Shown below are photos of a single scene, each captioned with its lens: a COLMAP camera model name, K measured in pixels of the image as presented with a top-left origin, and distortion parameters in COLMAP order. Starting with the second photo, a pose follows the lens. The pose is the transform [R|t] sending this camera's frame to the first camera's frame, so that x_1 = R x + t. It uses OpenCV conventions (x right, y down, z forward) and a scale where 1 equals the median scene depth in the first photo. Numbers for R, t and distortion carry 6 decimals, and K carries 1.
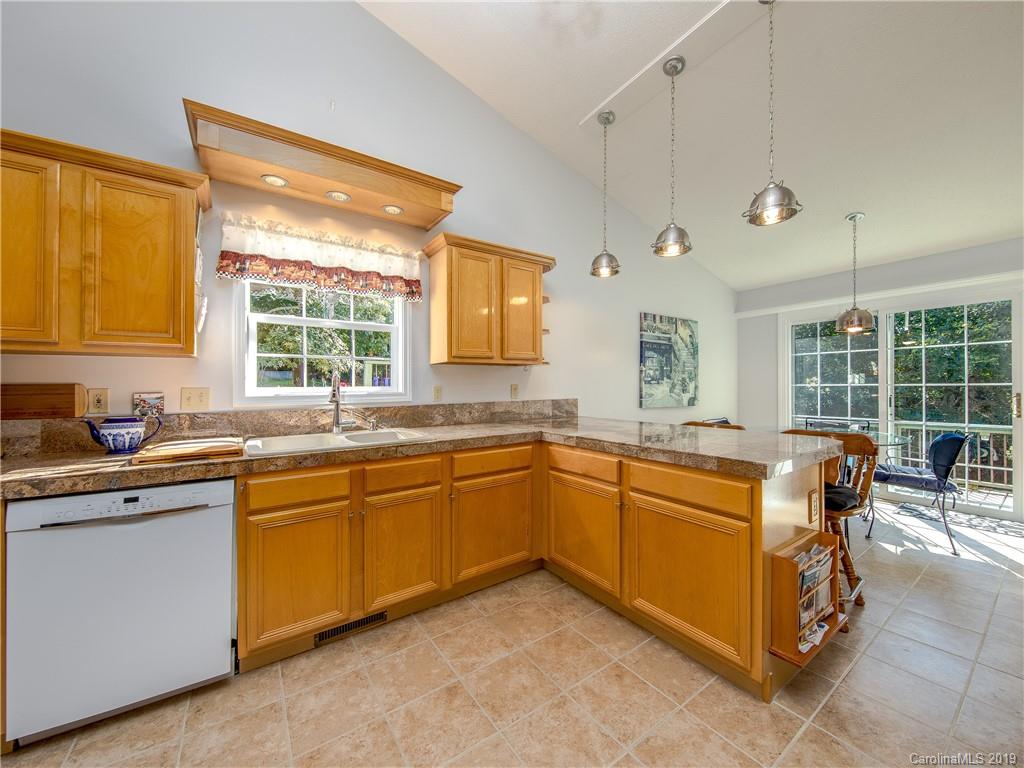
lens RADIAL K [[390.5, 0, 512.0], [0, 390.5, 384.0], [0, 0, 1]] dist [0.007796, -0.000038]
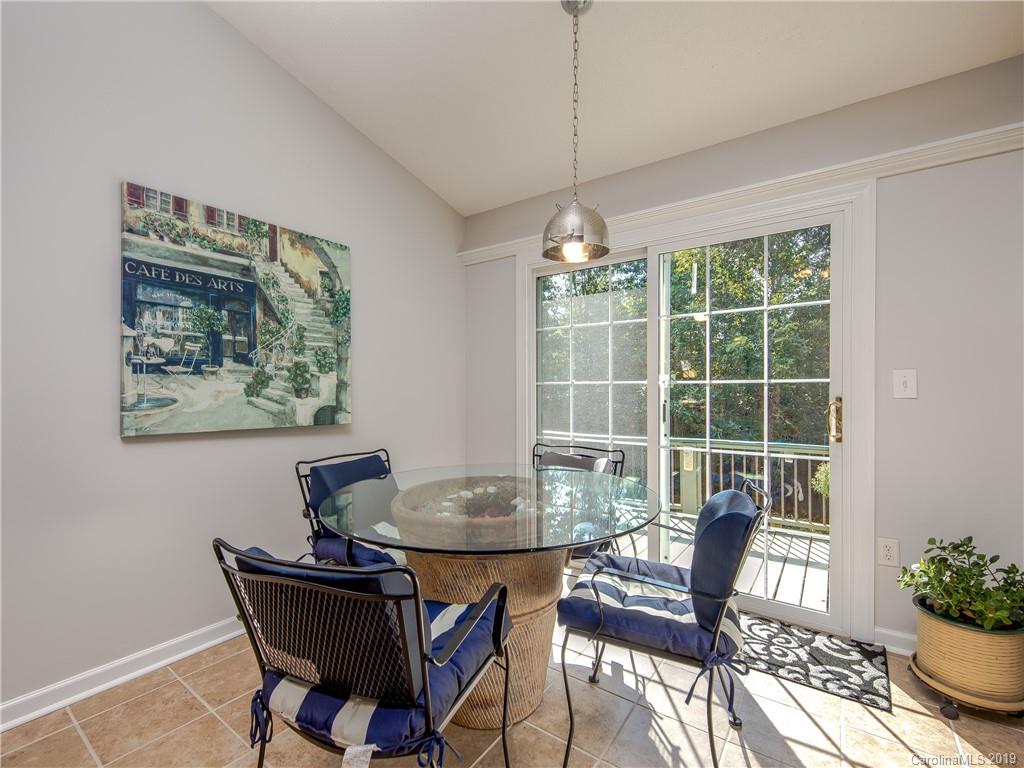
lens RADIAL K [[462.1, 0, 512.0], [0, 462.1, 384.0], [0, 0, 1]] dist [0.019086, -0.000055]
pose [[0.941771, 0.009319, 0.336125, 0.512308], [-0.006111, 0.999925, -0.010600, 0.013050], [-0.336199, 0.007929, 0.941758, 0.433541]]
